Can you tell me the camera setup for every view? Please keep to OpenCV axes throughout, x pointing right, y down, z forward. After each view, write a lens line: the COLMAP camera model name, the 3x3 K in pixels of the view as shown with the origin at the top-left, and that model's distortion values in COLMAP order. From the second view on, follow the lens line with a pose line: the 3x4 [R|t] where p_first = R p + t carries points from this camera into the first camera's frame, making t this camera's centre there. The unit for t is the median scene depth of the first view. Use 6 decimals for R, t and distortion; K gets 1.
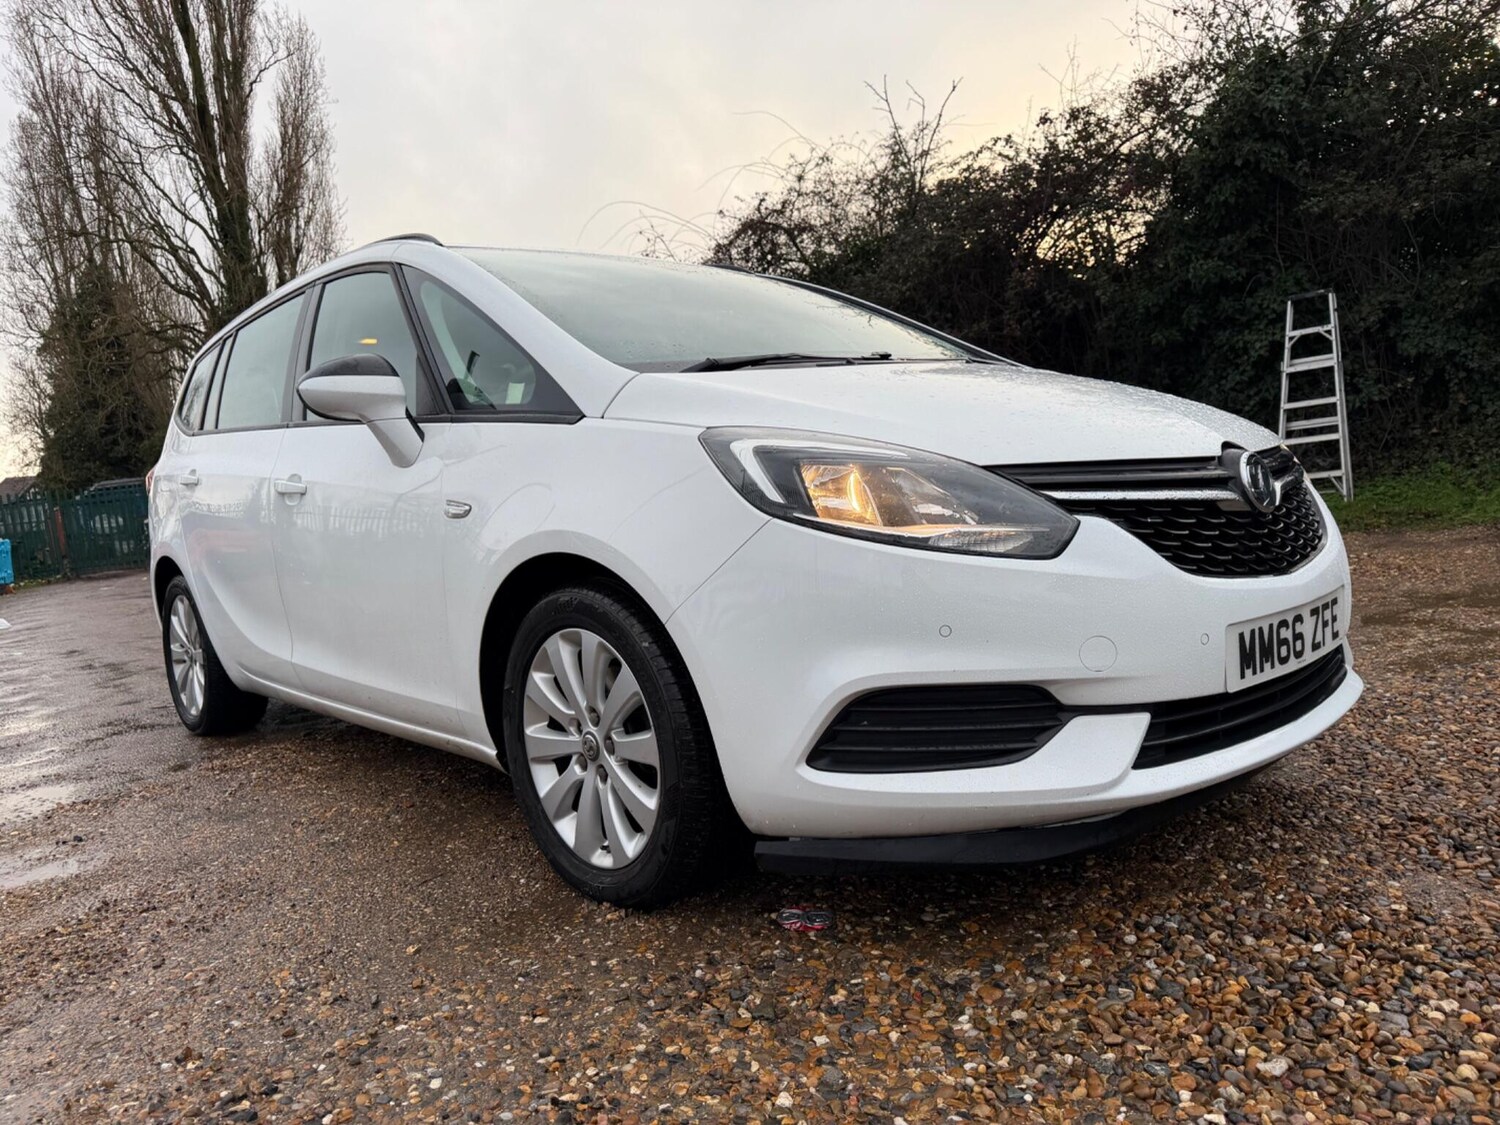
lens RADIAL K [[1084.8, 0, 744.2], [0, 1084.8, 567.9], [0, 0, 1]] dist [0.015372, -0.019198]
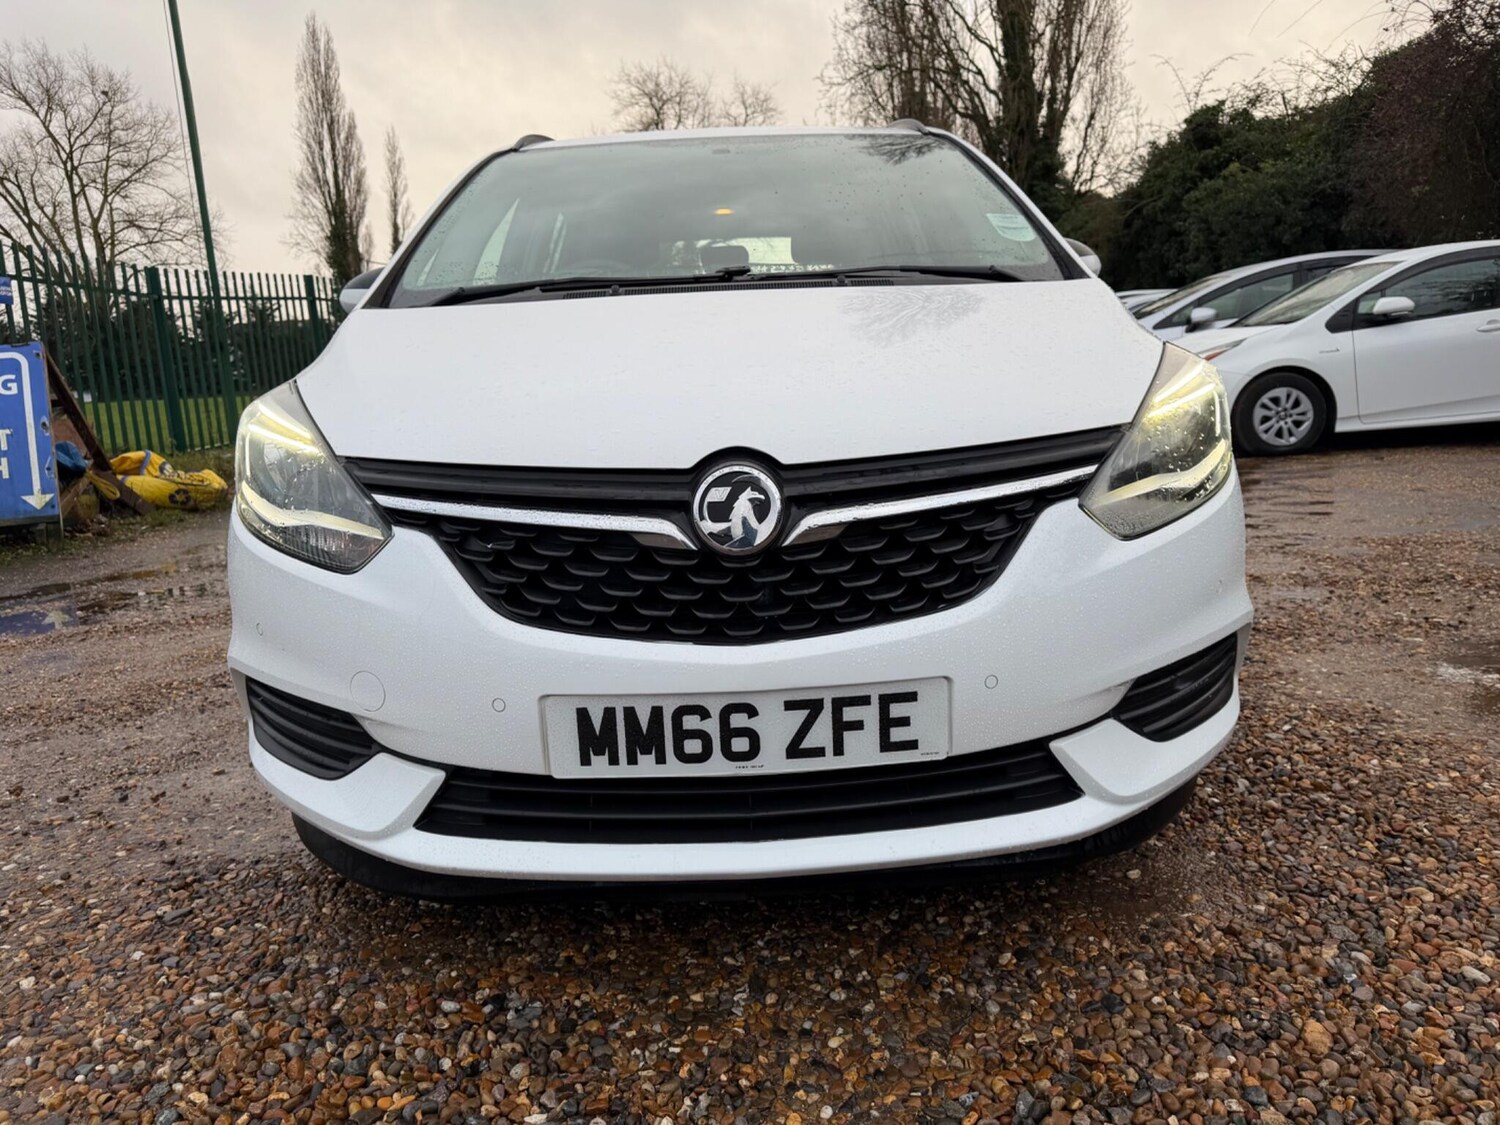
lens RADIAL K [[1058.7, 0, 750.0], [0, 1058.7, 562.5], [0, 0, 1]] dist [0.050823, -0.051444]
pose [[0.761011, 0.182429, -0.622561, 0.732803], [-0.076734, 0.978223, 0.192849, -0.143413], [0.644185, -0.098989, 0.758437, 0.382391]]
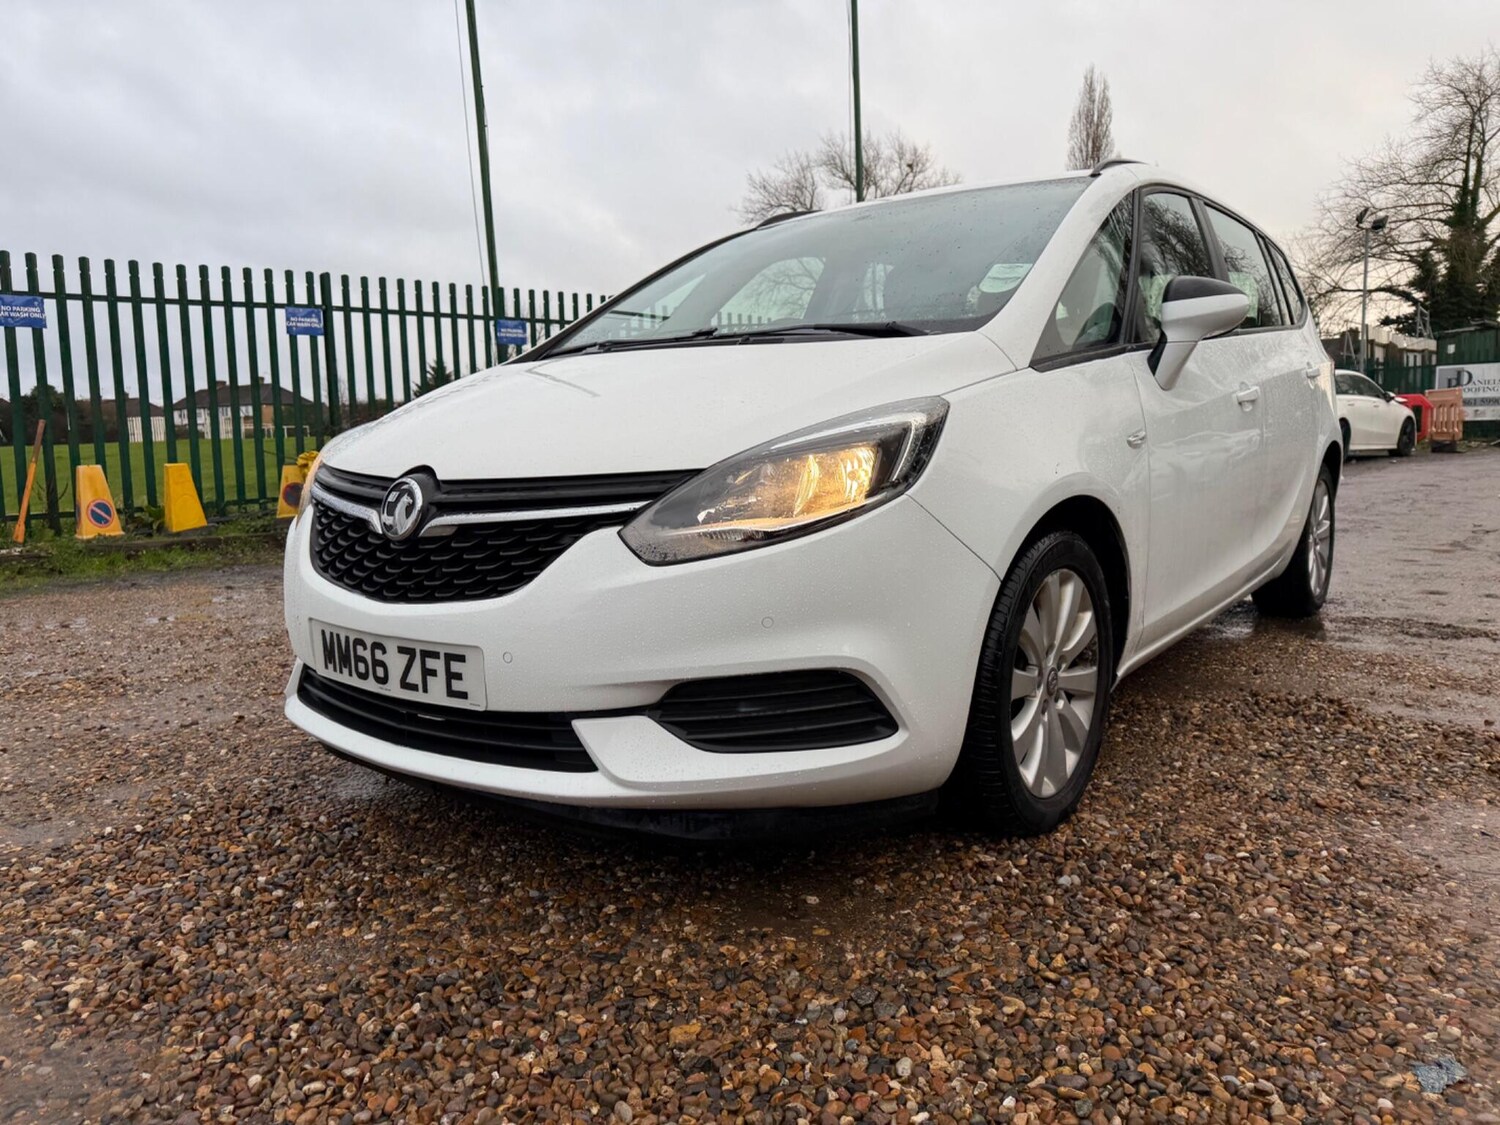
lens RADIAL K [[1086.8, 0, 759.5], [0, 1086.8, 571.0], [0, 0, 1]] dist [0.012328, -0.016325]
pose [[0.197266, 0.225088, -0.954160, 1.216395], [-0.073334, 0.973946, 0.214595, -0.212020], [0.977603, 0.027640, 0.208633, 0.894006]]
